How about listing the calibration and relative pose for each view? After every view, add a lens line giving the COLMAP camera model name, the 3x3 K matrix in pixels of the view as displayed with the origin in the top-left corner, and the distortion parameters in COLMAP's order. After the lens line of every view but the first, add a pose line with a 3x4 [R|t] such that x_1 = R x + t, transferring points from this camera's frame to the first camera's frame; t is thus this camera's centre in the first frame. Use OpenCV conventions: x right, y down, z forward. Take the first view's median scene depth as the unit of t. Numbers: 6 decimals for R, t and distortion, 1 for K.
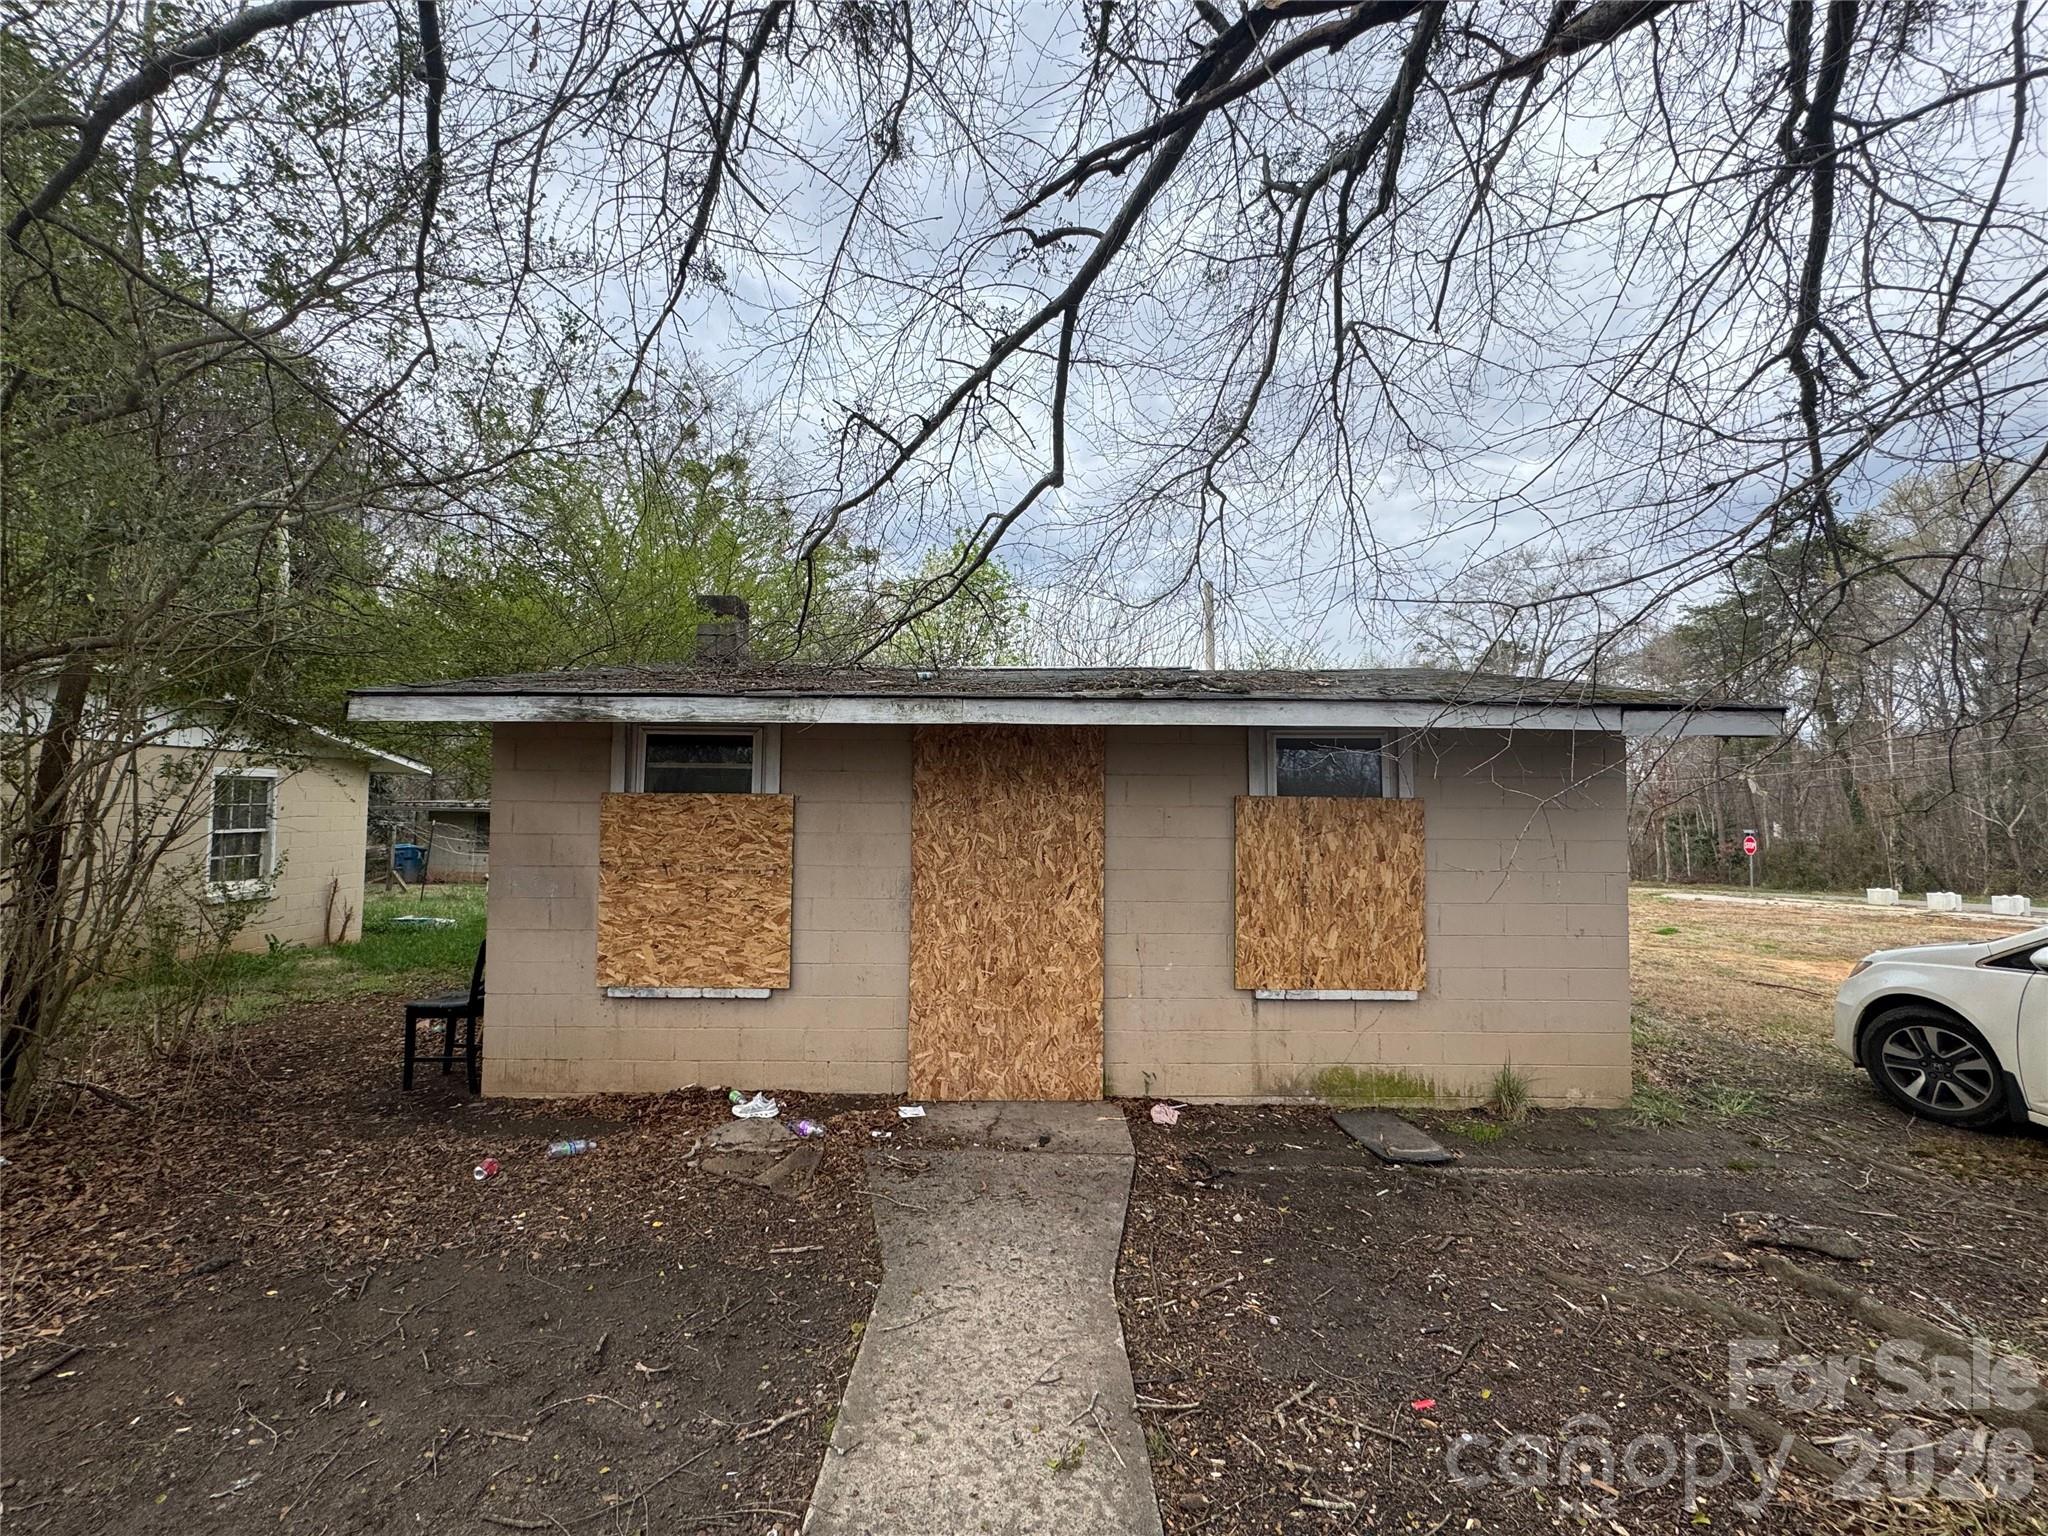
lens RADIAL K [[821.3, 0, 1024.4], [0, 821.3, 770.7], [0, 0, 1]] dist [-0.001646, -0.000109]
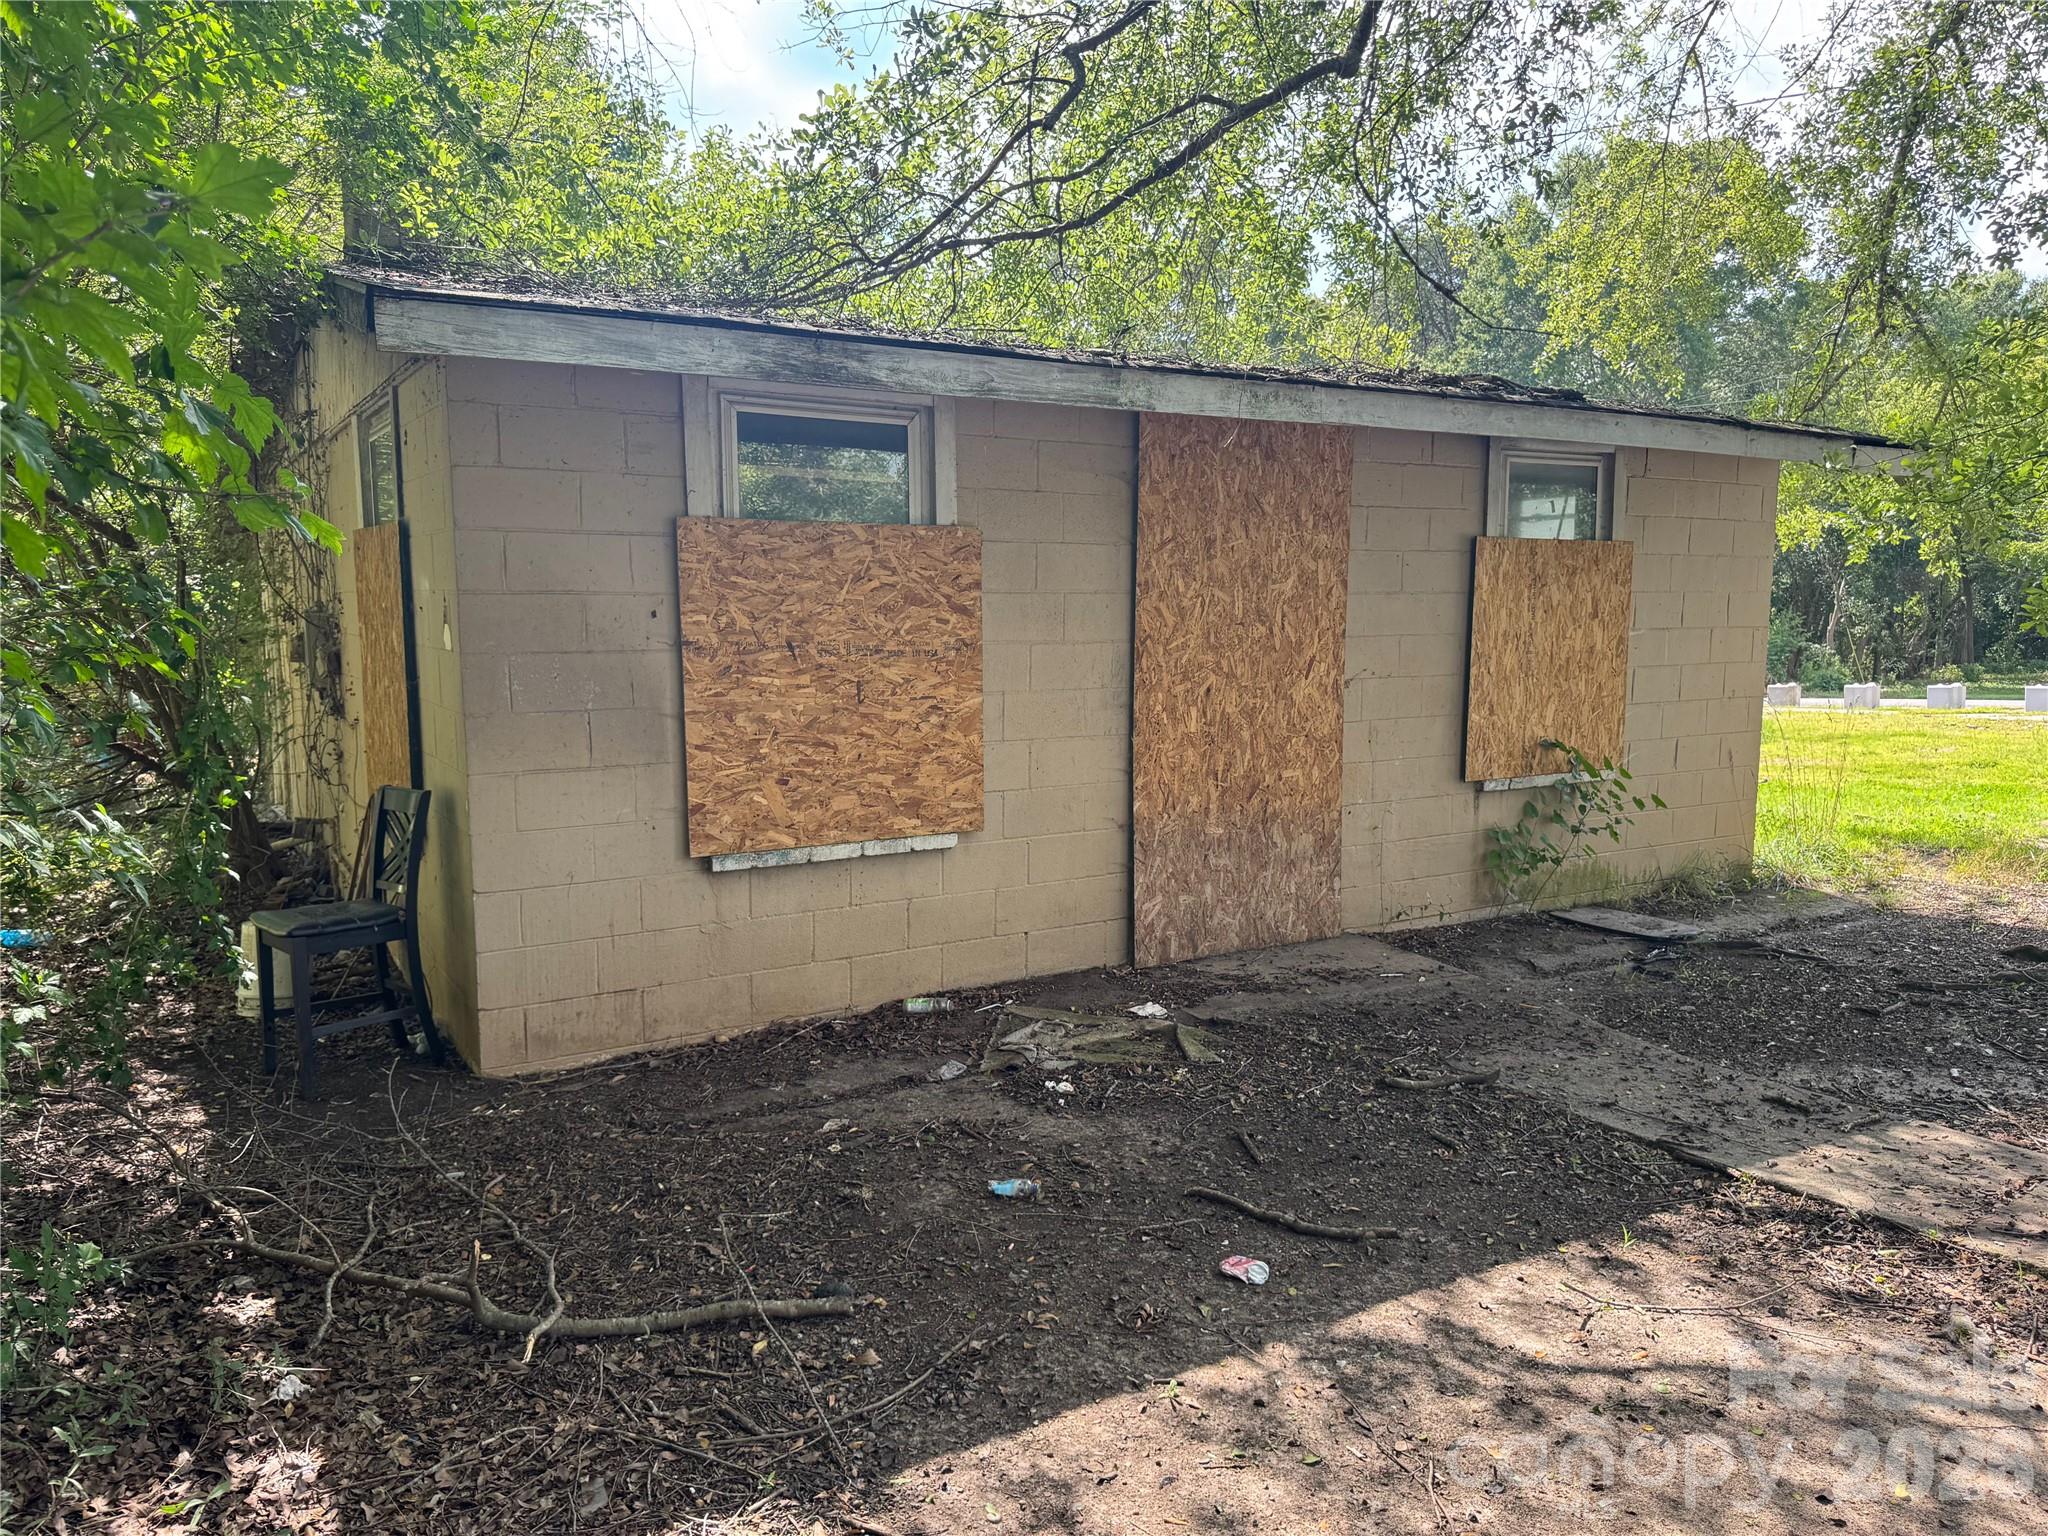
lens RADIAL K [[1438.2, 0, 1024.6], [0, 1438.2, 768.1], [0, 0, 1]] dist [0.092479, 0.000851]
pose [[0.856344, -0.068216, 0.511880, -0.832815], [-0.012264, 0.988271, 0.152219, 0.042655], [-0.516260, -0.136630, 0.845463, 0.026072]]
